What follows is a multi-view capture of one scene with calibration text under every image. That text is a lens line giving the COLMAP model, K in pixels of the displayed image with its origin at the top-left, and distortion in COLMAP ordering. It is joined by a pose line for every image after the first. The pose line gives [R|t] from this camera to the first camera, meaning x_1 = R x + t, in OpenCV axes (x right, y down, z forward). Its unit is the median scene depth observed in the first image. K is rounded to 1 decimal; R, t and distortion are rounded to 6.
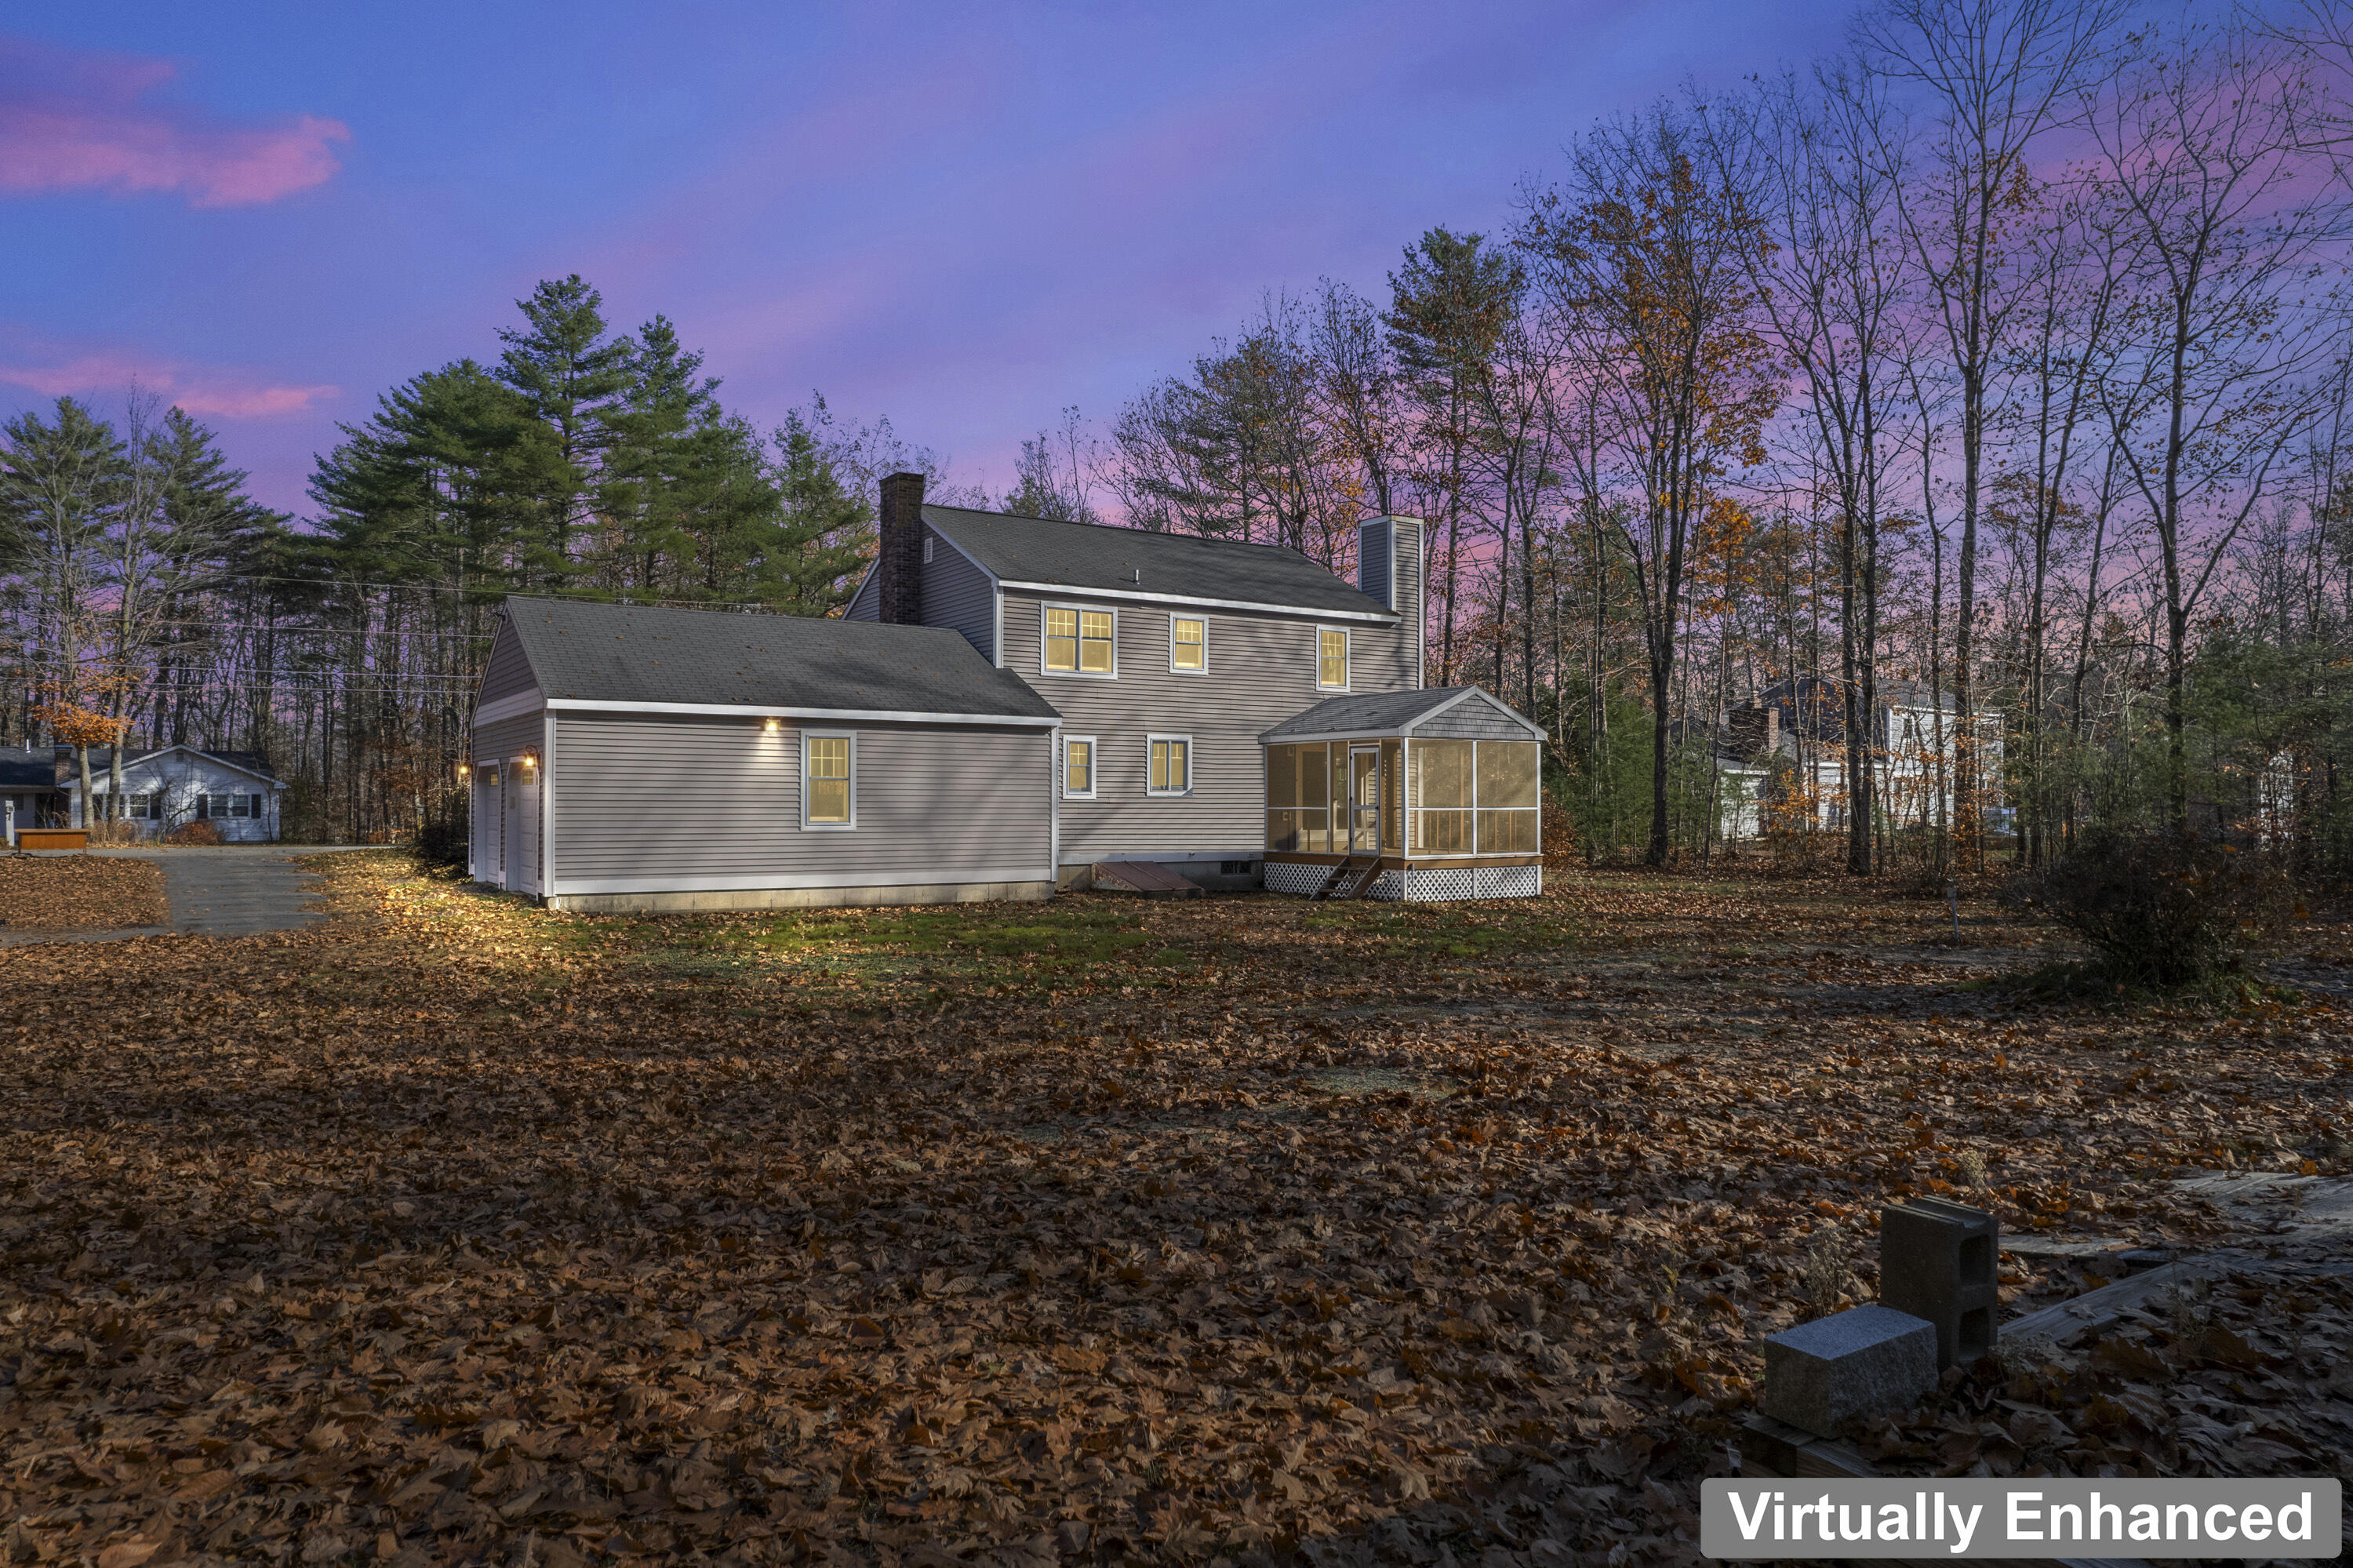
lens RADIAL K [[1475.5, 0, 1170.2], [0, 1475.5, 794.8], [0, 0, 1]] dist [-0.024175, -0.000811]
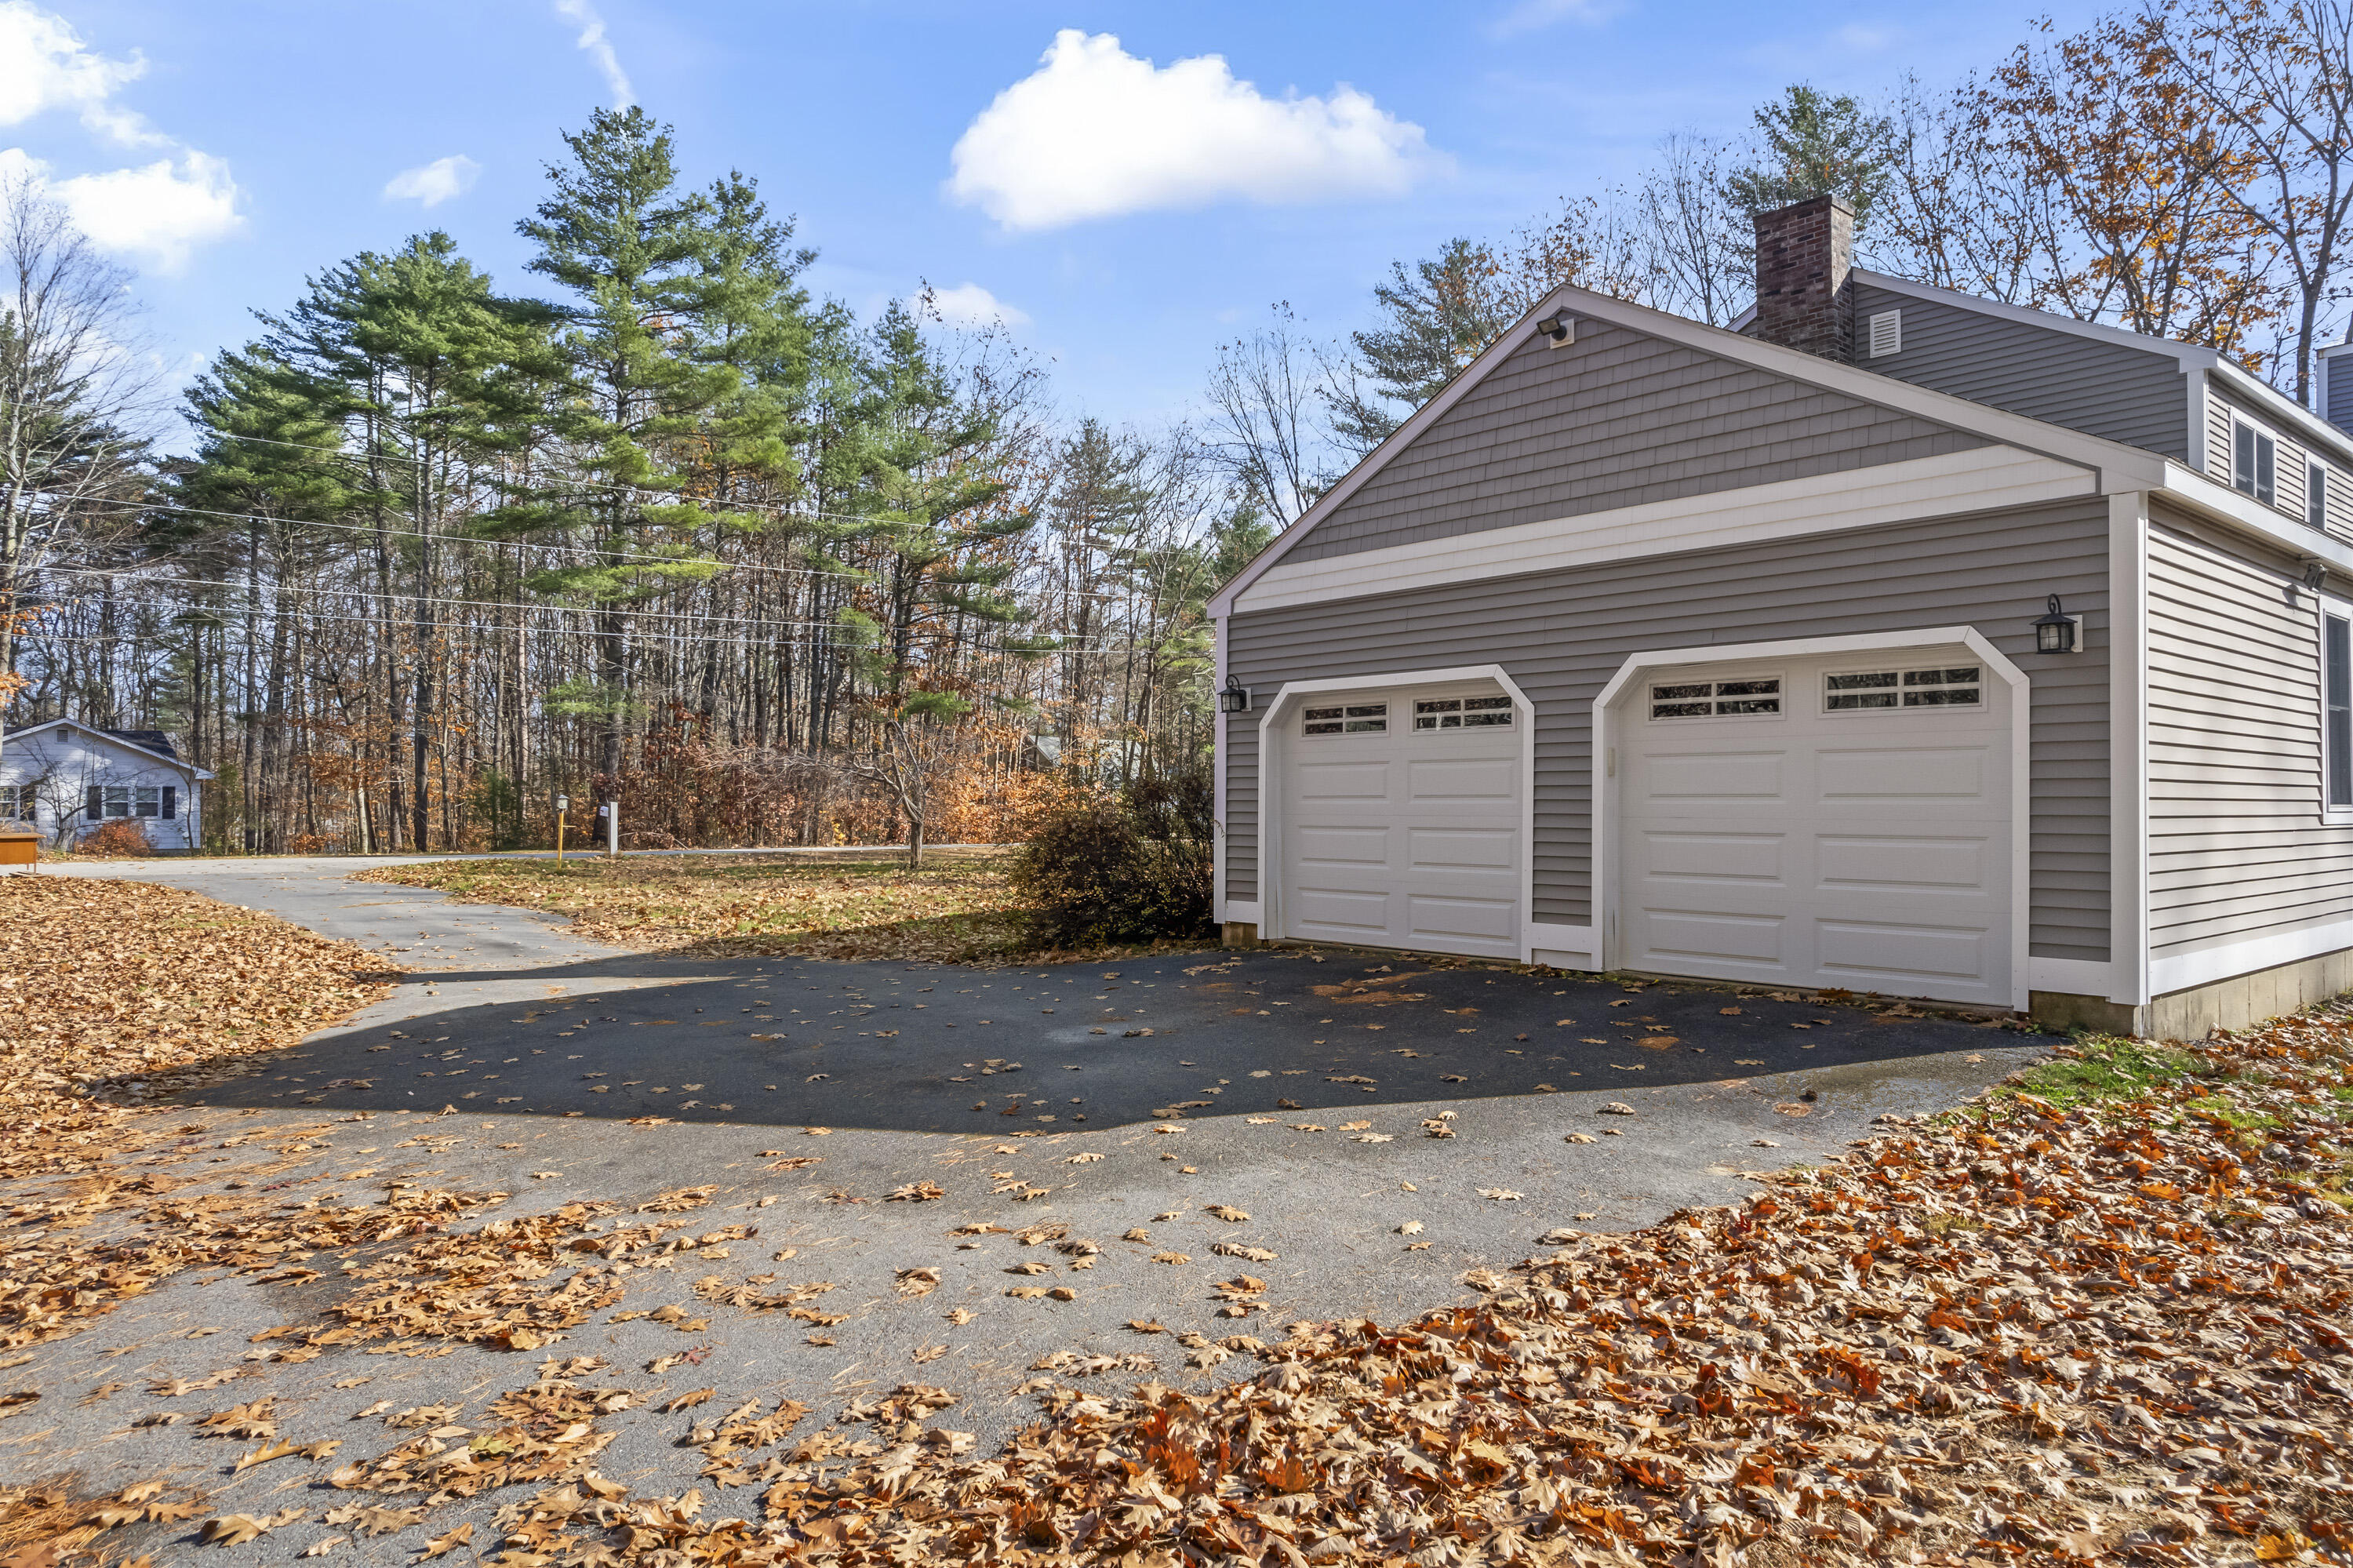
lens RADIAL K [[1475.8, 0, 1217.9], [0, 1475.8, 772.3], [0, 0, 1]] dist [-0.062579, 0.049885]
pose [[0.989277, -0.006191, 0.145921, -0.212863], [0.007768, 0.999917, -0.010239, 0.003425], [-0.145845, 0.011262, 0.989243, 0.202787]]
